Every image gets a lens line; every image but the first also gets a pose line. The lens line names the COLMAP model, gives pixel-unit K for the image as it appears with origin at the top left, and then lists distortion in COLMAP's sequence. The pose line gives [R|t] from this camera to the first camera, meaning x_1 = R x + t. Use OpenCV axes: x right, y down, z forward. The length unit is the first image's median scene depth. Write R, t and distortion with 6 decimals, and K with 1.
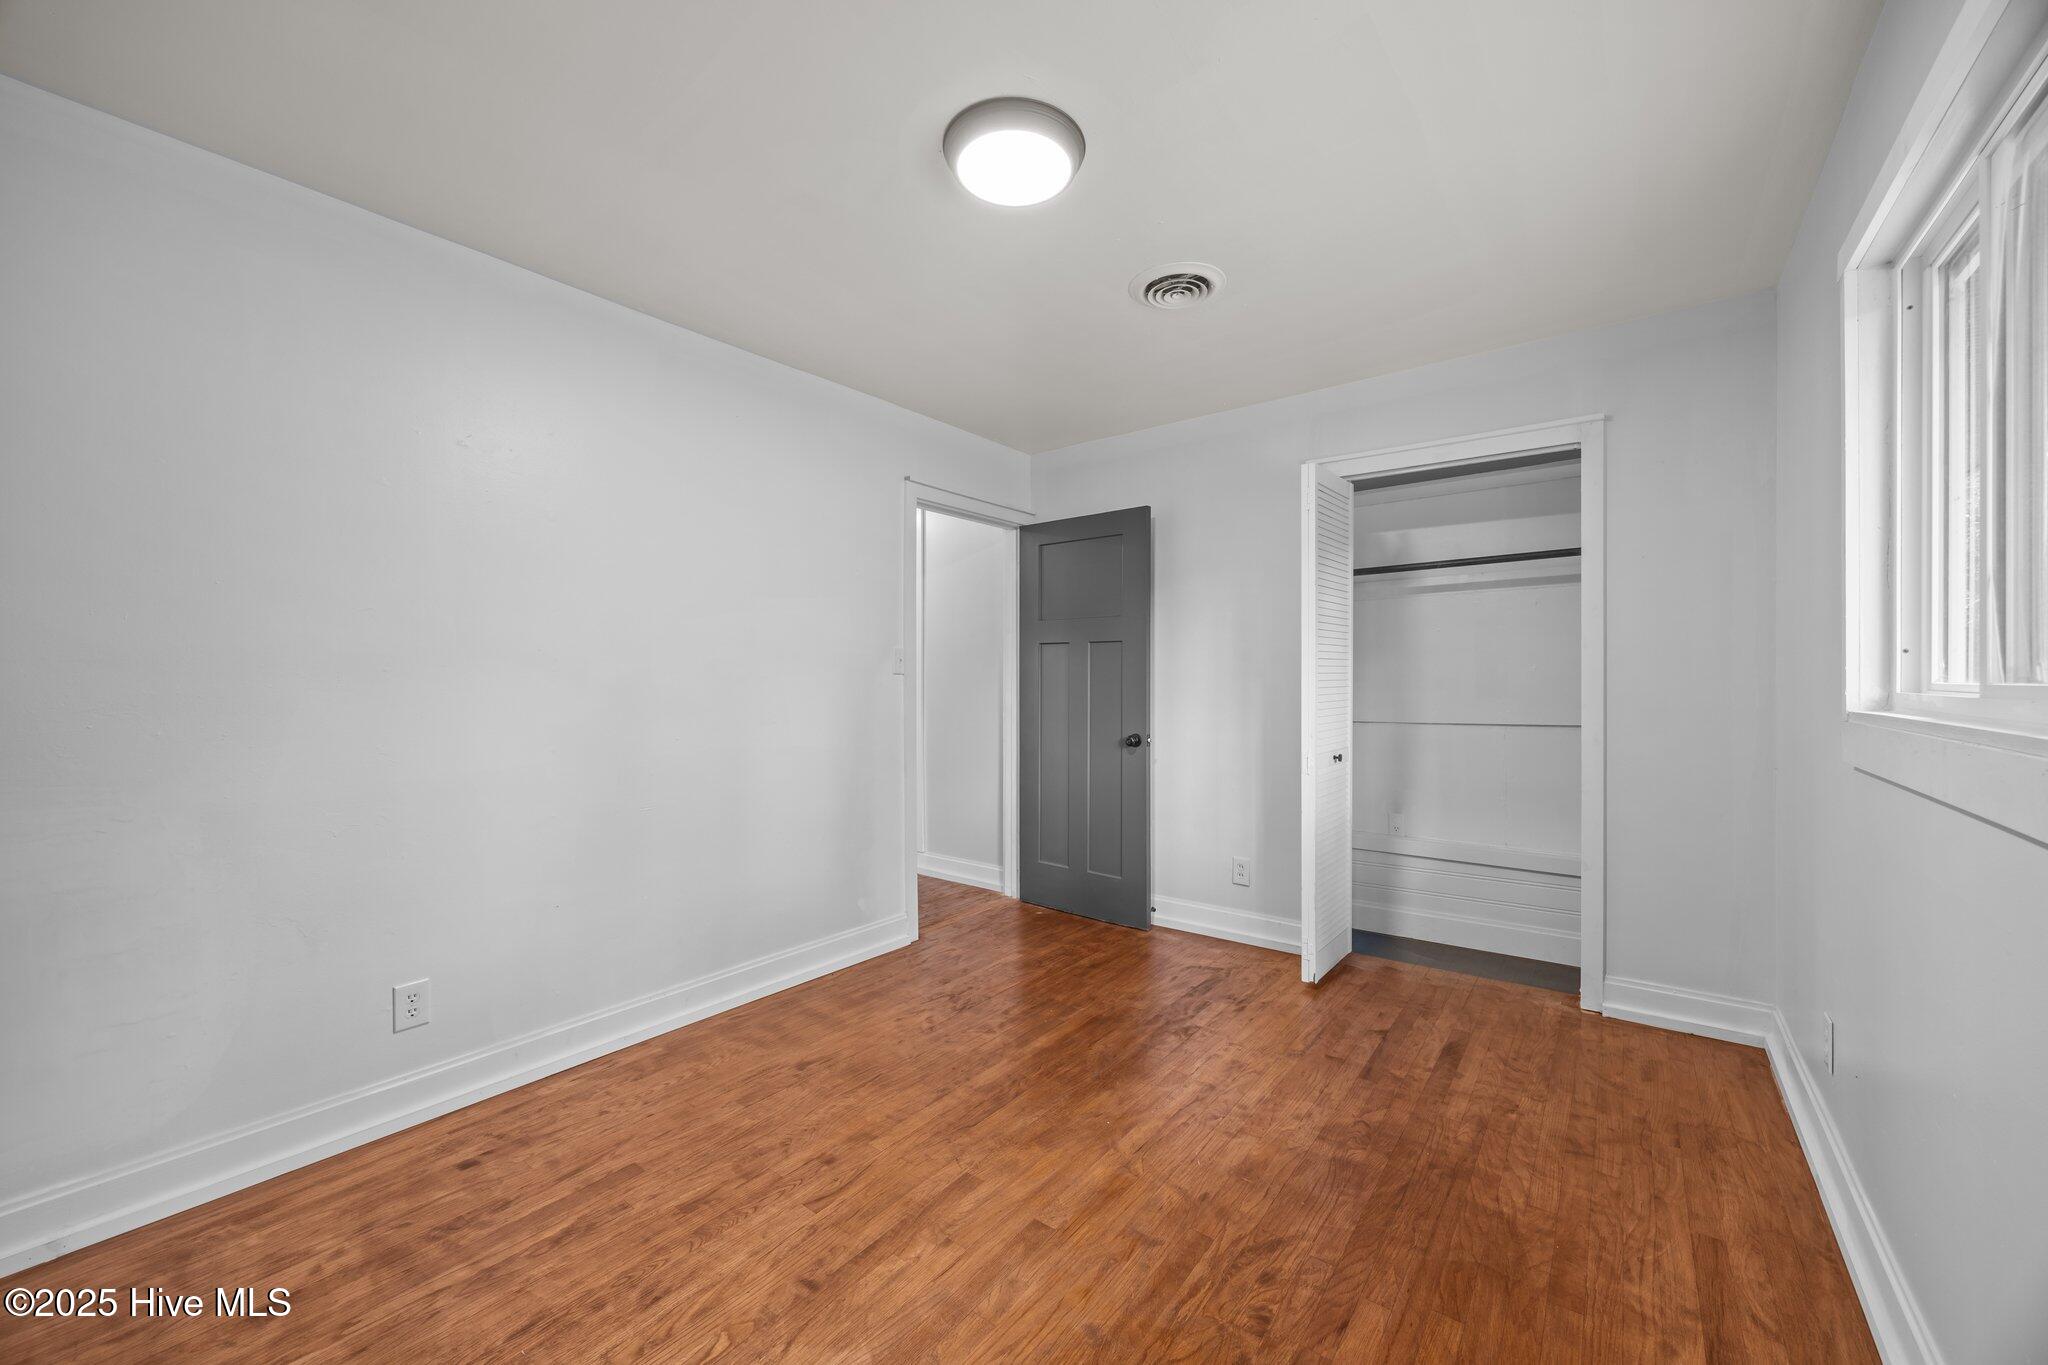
lens RADIAL K [[804.5, 0, 1024.0], [0, 804.5, 682.5], [0, 0, 1]] dist [-0.000748, -0.000030]
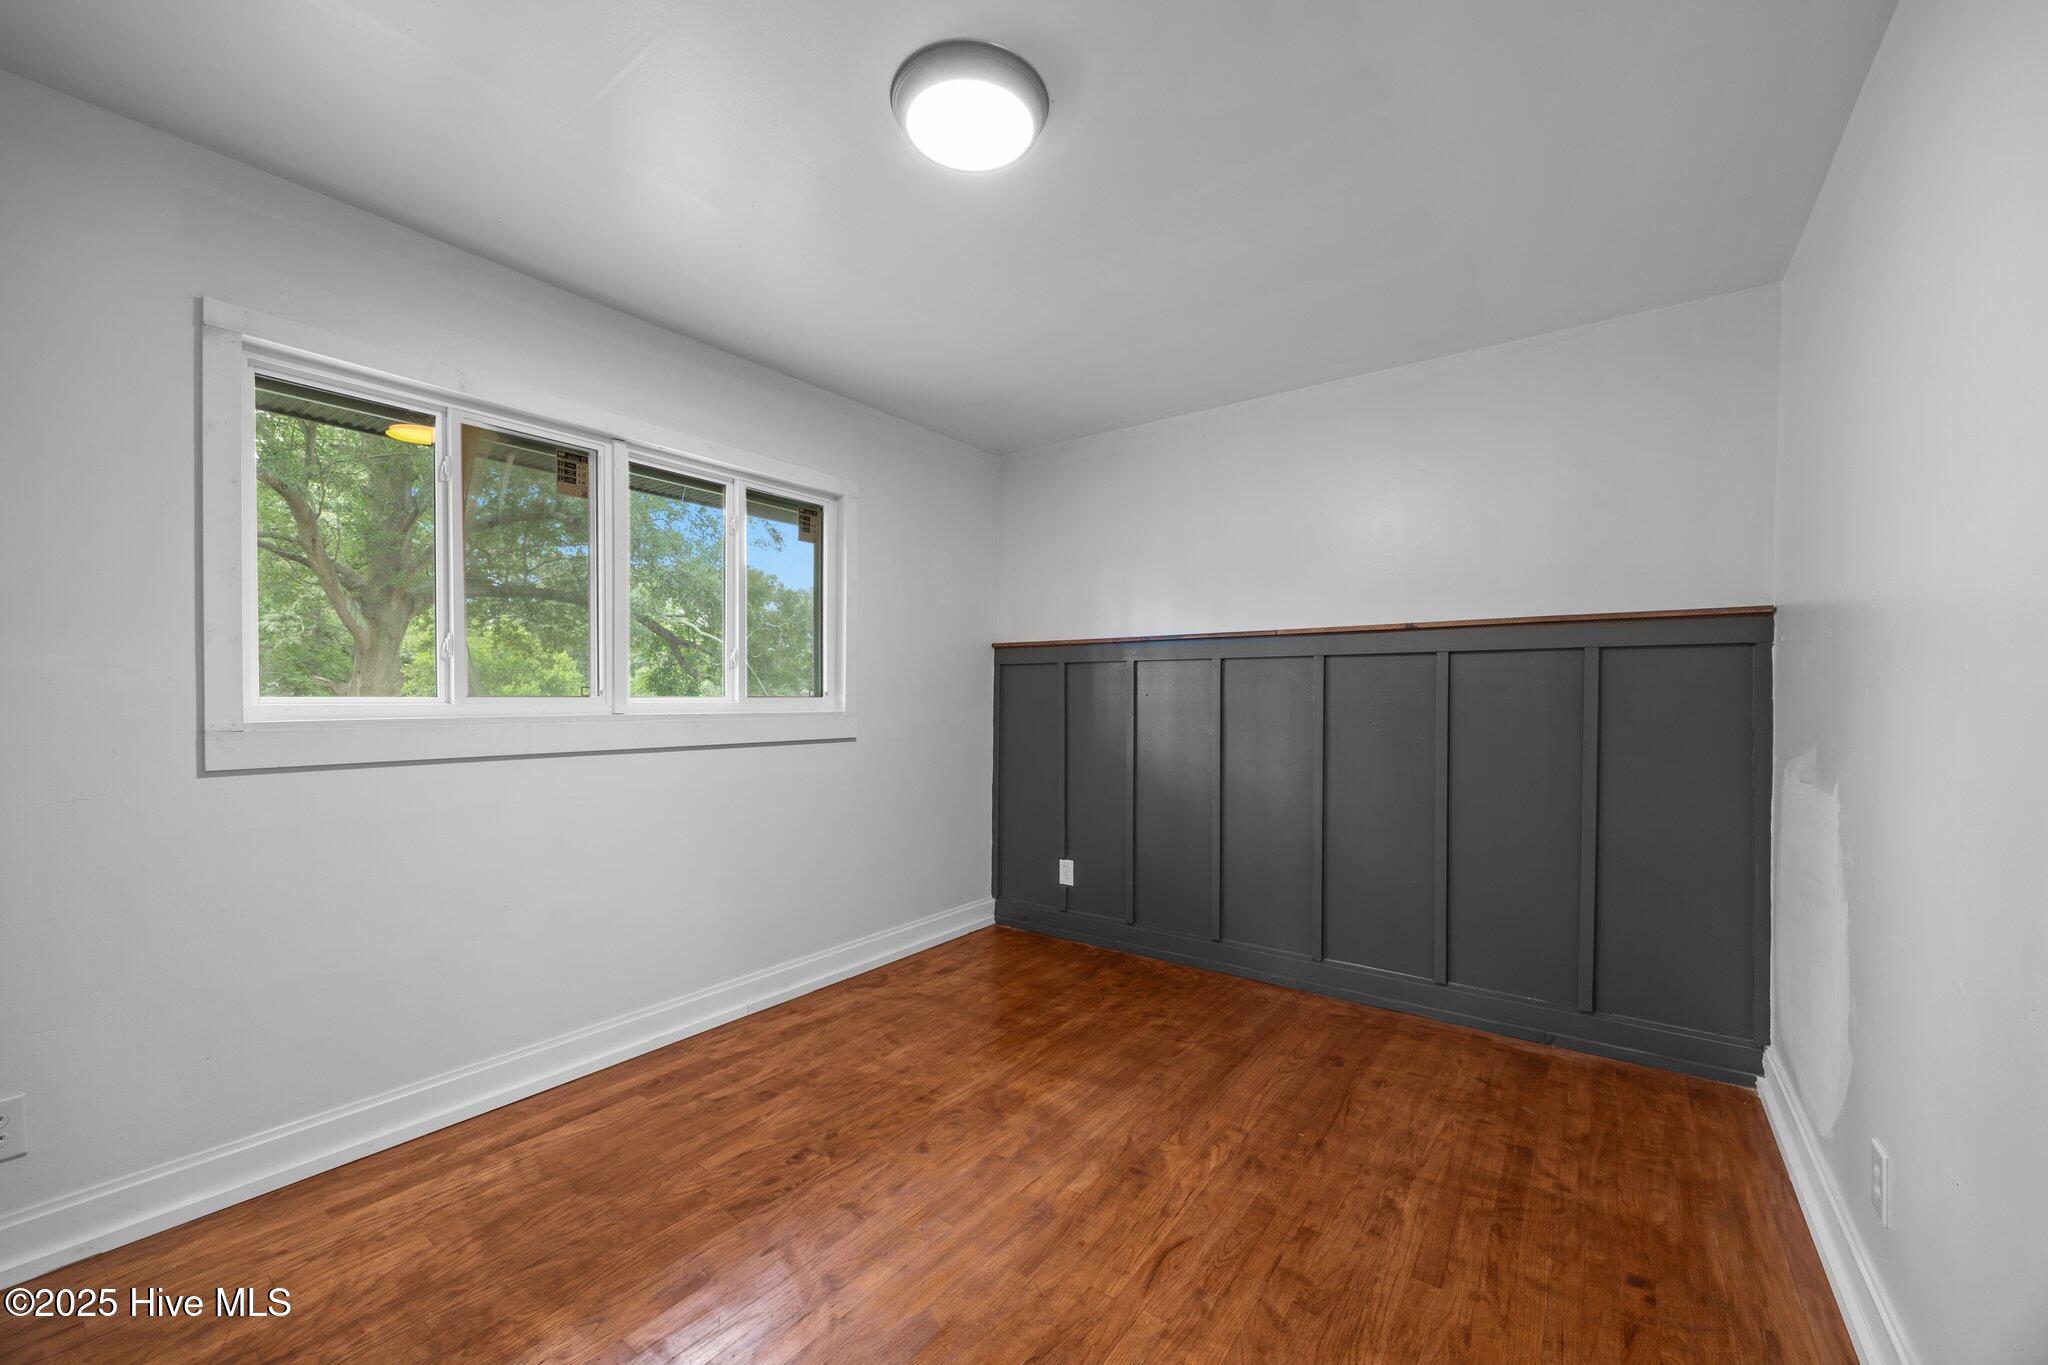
lens RADIAL K [[804.5, 0, 1024.0], [0, 804.5, 682.5], [0, 0, 1]] dist [-0.000748, -0.000030]
pose [[-0.999846, 0.004797, -0.016861, -0.066212], [0.005094, 0.999832, -0.017631, 0.002061], [0.016774, -0.017715, -0.999702, 2.178122]]
